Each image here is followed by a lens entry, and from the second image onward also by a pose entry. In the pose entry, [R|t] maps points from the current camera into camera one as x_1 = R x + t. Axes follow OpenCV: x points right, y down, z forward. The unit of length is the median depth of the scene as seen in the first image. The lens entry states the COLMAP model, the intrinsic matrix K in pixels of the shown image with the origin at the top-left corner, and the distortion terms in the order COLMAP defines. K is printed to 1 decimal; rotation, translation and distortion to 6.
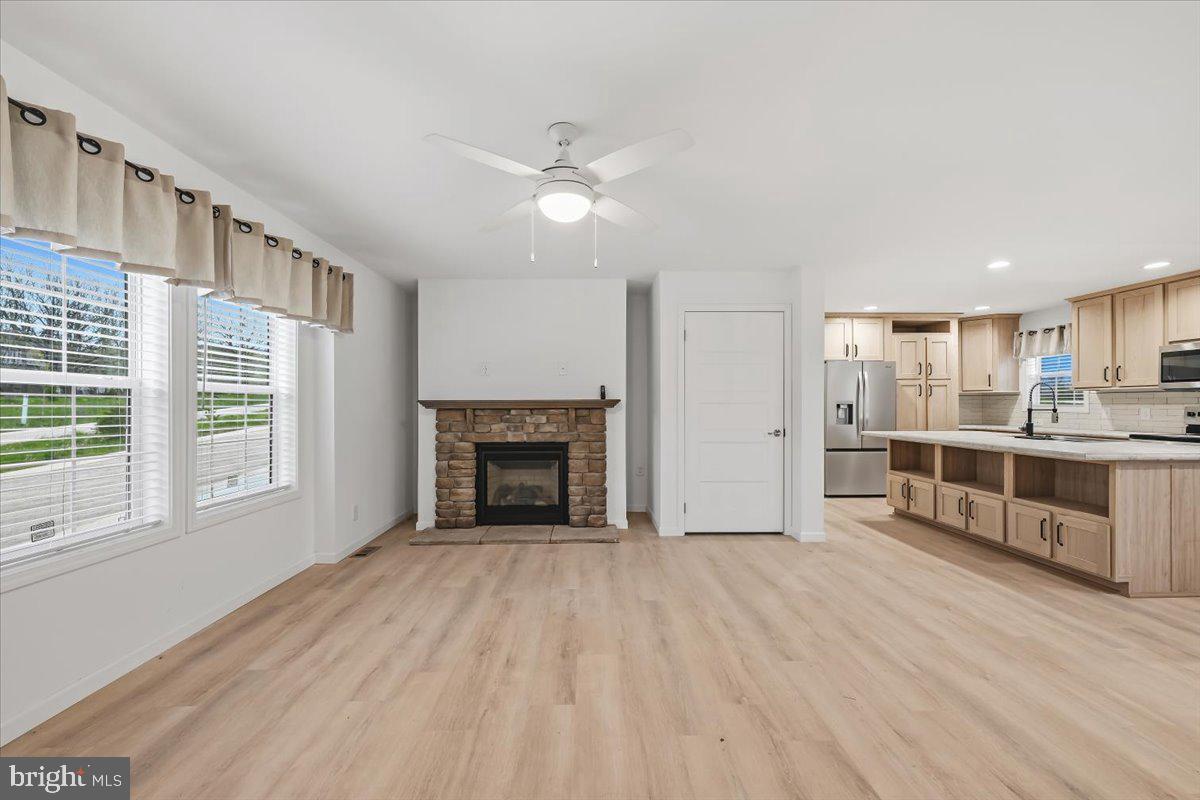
lens RADIAL K [[477.0, 0, 598.5], [0, 477.0, 403.7], [0, 0, 1]] dist [-0.001294, -0.000076]
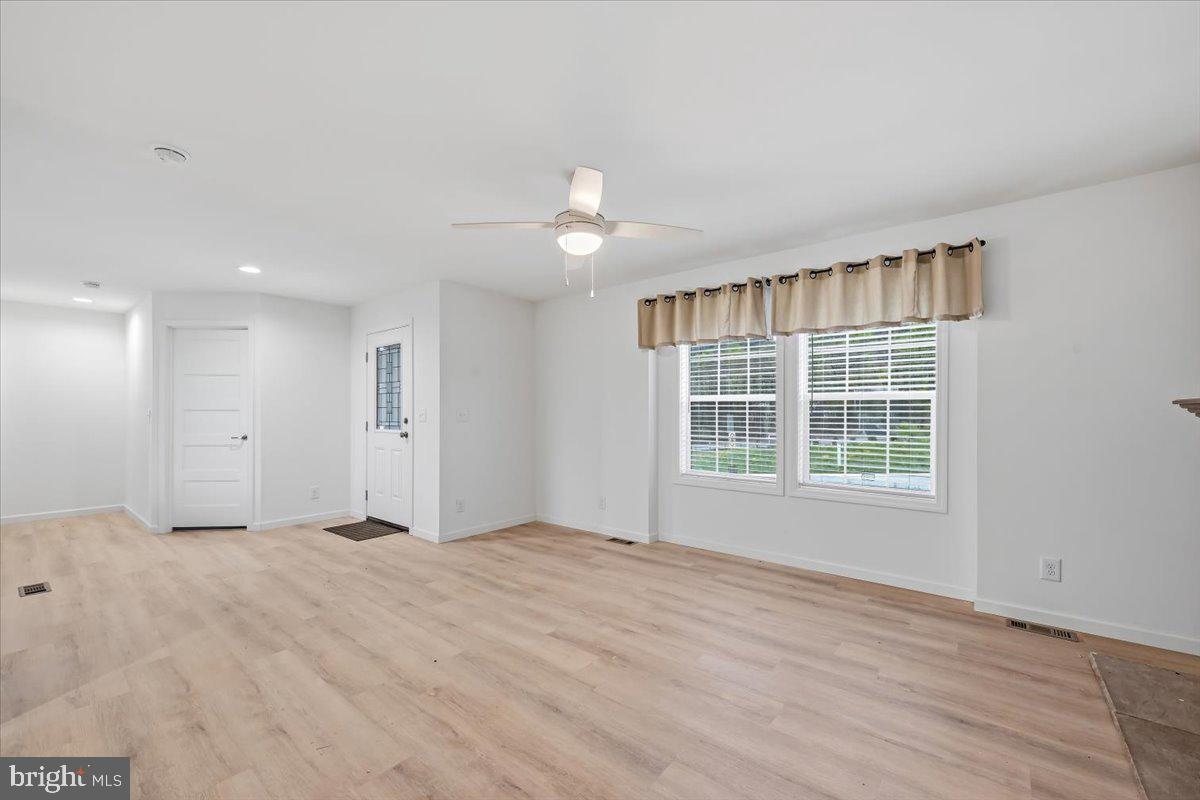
lens RADIAL K [[486.1, 0, 597.0], [0, 486.1, 409.5], [0, 0, 1]] dist [-0.001626, 0.000071]
pose [[-0.657450, 0.000728, -0.753498, 0.387945], [0.006110, 0.999972, -0.004365, 0.001085], [0.753473, -0.007474, -0.657436, 0.879398]]
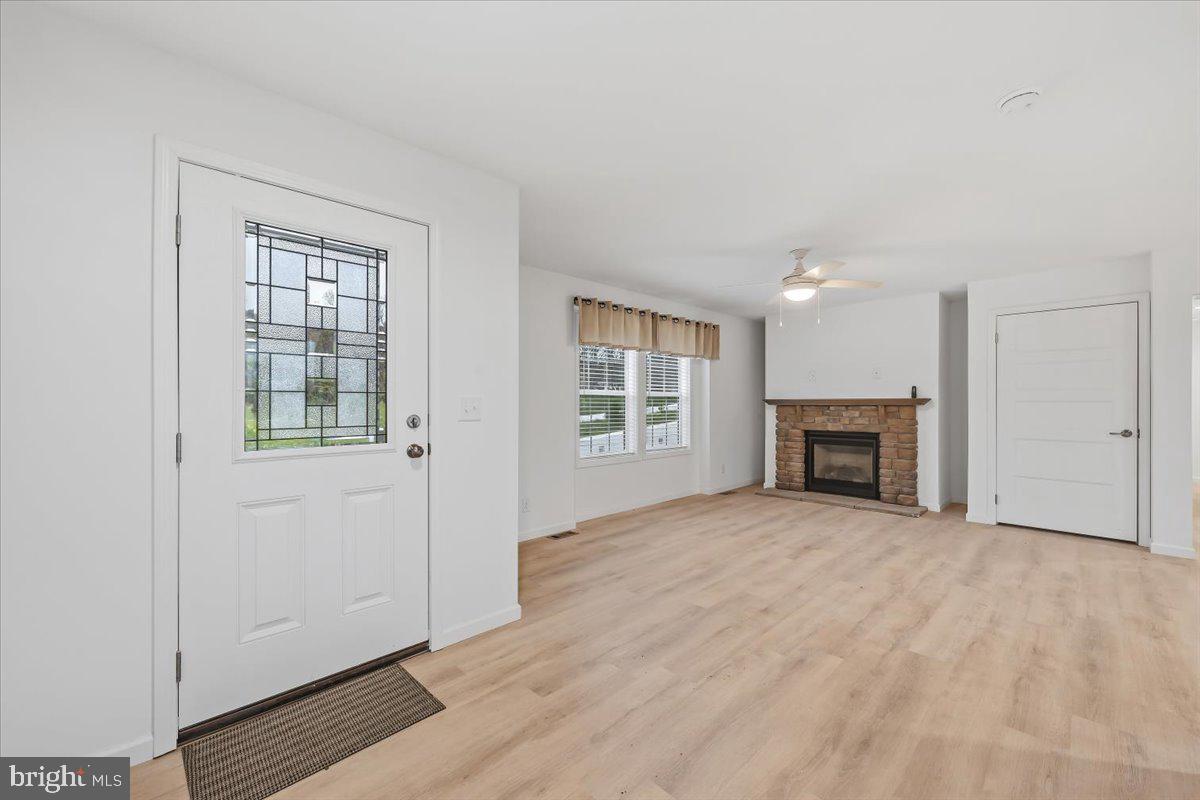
lens RADIAL K [[475.0, 0, 598.3], [0, 475.0, 403.0], [0, 0, 1]] dist [0.000295, -0.000108]
pose [[0.681925, 0.002557, -0.731417, 0.350836], [0.001029, 0.999990, 0.004455, -0.002911], [0.731421, -0.003790, 0.681916, -0.378653]]
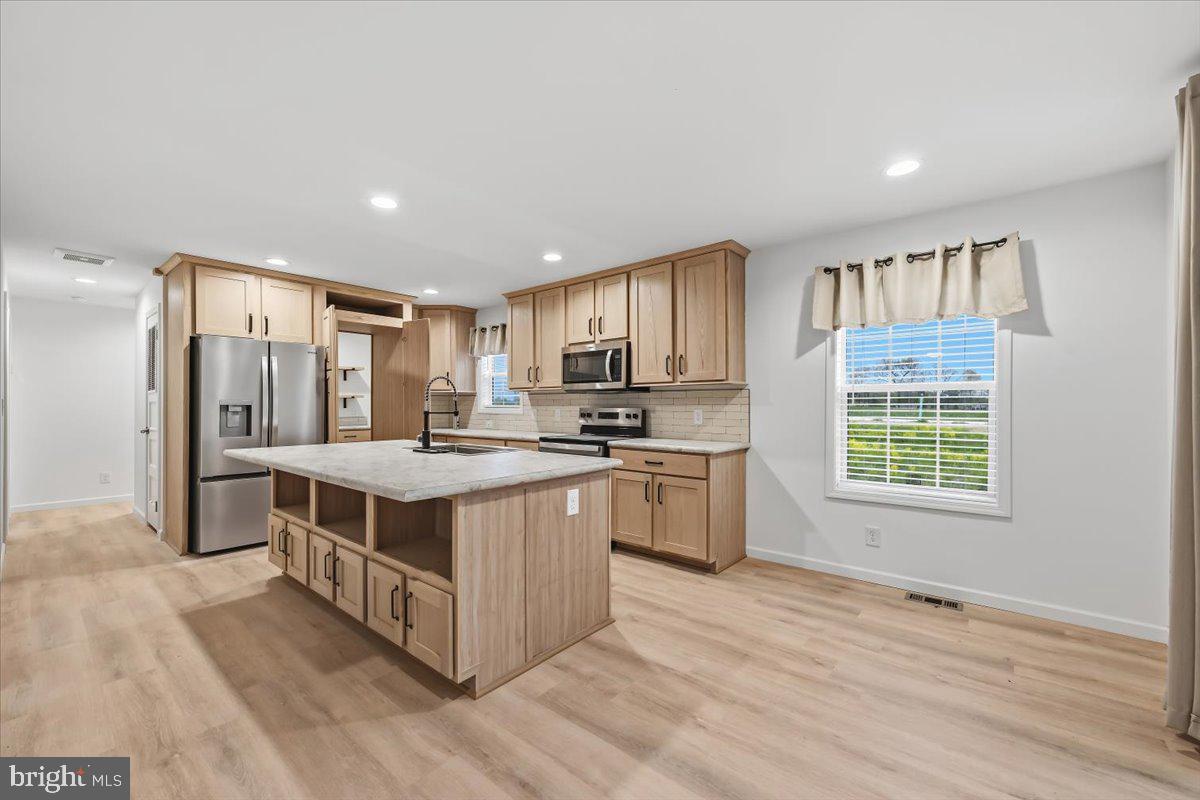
lens RADIAL K [[477.0, 0, 598.5], [0, 477.0, 403.7], [0, 0, 1]] dist [-0.001294, -0.000076]
pose [[0.658485, 0.003736, 0.752585, 0.498000], [-0.001327, 0.999992, -0.003804, 0.000935], [-0.752593, 0.001506, 0.658484, 0.298012]]
